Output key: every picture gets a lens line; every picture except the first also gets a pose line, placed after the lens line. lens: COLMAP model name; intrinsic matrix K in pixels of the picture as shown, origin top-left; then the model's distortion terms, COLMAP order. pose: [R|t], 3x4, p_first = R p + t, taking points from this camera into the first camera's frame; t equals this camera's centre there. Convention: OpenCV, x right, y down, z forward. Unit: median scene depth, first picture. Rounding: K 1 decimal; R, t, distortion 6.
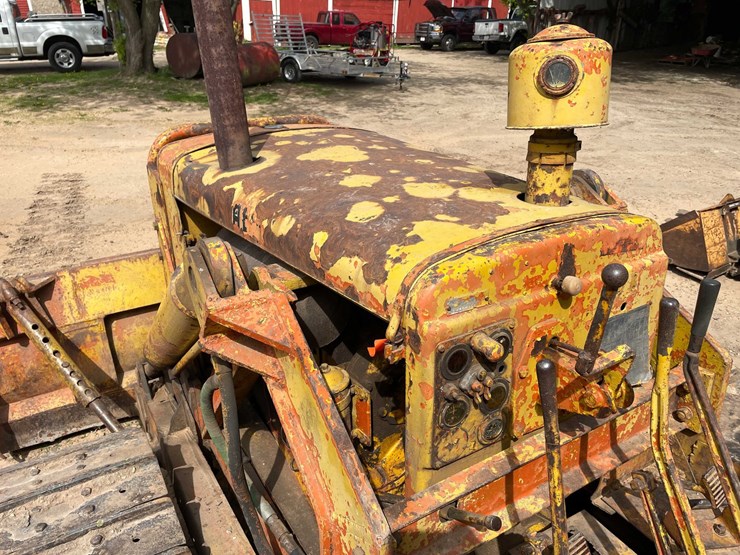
lens RADIAL K [[561.8, 0, 373.5], [0, 561.8, 270.7], [0, 0, 1]] dist [0.077947, -0.099673]
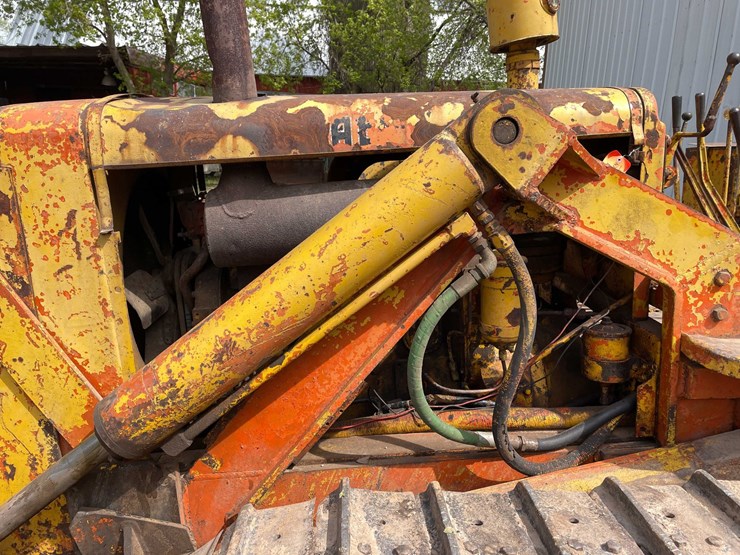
lens RADIAL K [[561.8, 0, 372.3], [0, 561.8, 279.2], [0, 0, 1]] dist [0.077947, -0.099673]
pose [[0.488296, -0.197784, 0.849970, -0.528056], [0.370166, 0.928959, 0.003509, 0.064820], [-0.790281, 0.312917, 0.526820, 0.319536]]
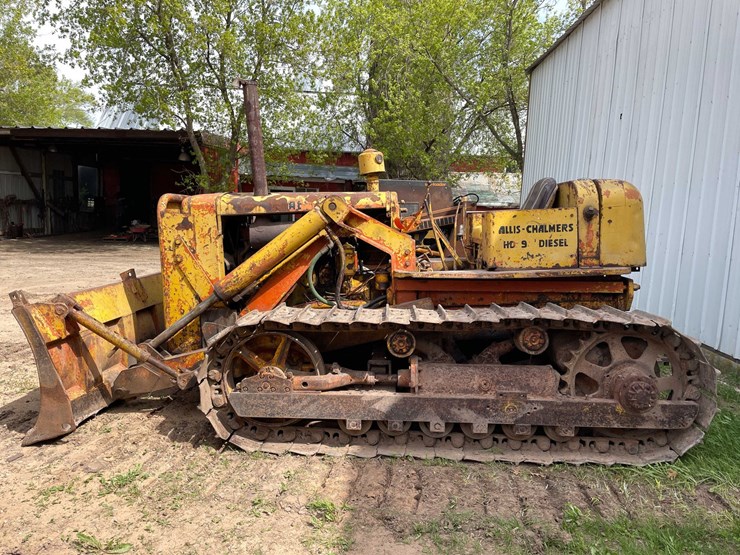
lens RADIAL K [[561.8, 0, 375.4], [0, 561.8, 277.1], [0, 0, 1]] dist [0.077947, -0.099673]
pose [[0.555747, -0.087520, 0.826732, -1.237428], [0.340407, 0.931213, -0.130249, 0.384992], [-0.758465, 0.353811, 0.547311, -0.358330]]
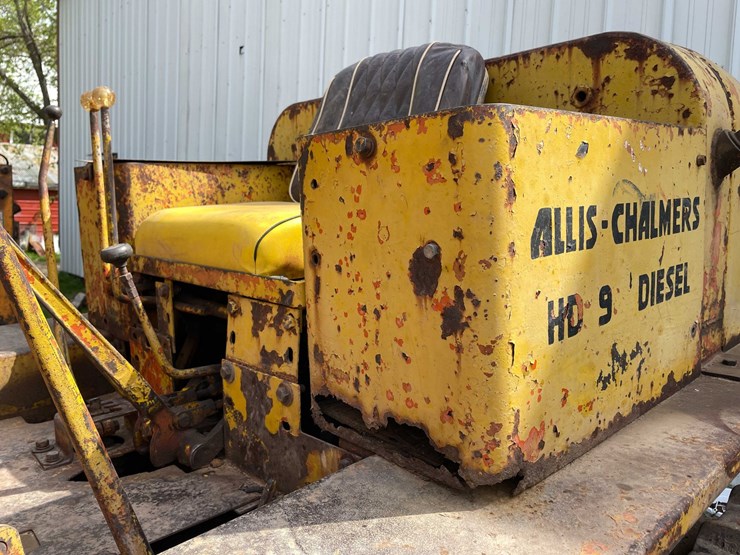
lens RADIAL K [[561.8, 0, 366.9], [0, 561.8, 271.6], [0, 0, 1]] dist [0.077947, -0.099673]
pose [[-0.195801, -0.115955, 0.973764, -0.134635], [0.400491, 0.896946, 0.187337, 0.153402], [-0.895136, 0.426664, -0.129185, 0.205553]]
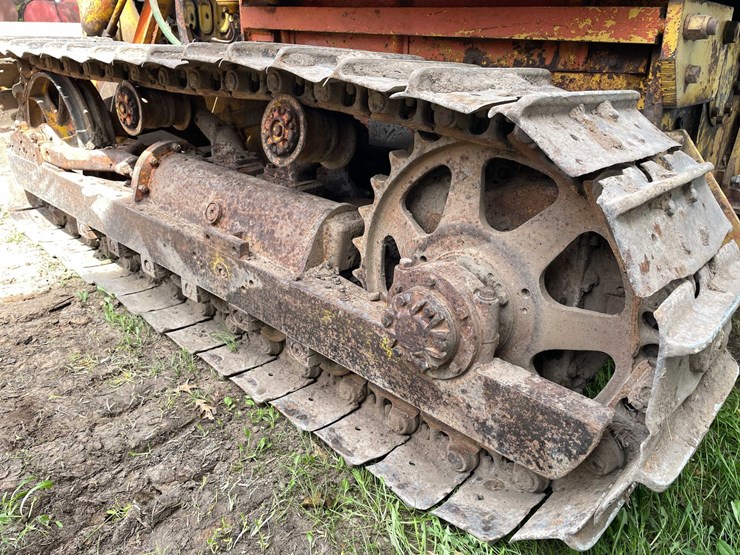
lens RADIAL K [[561.8, 0, 370.3], [0, 561.8, 279.8], [0, 0, 1]] dist [0.077947, -0.099673]
pose [[0.960243, -0.076934, 0.268354, -0.101131], [0.079907, 0.996802, -0.000157, 0.612645], [-0.267484, 0.021594, 0.963320, -0.410638]]
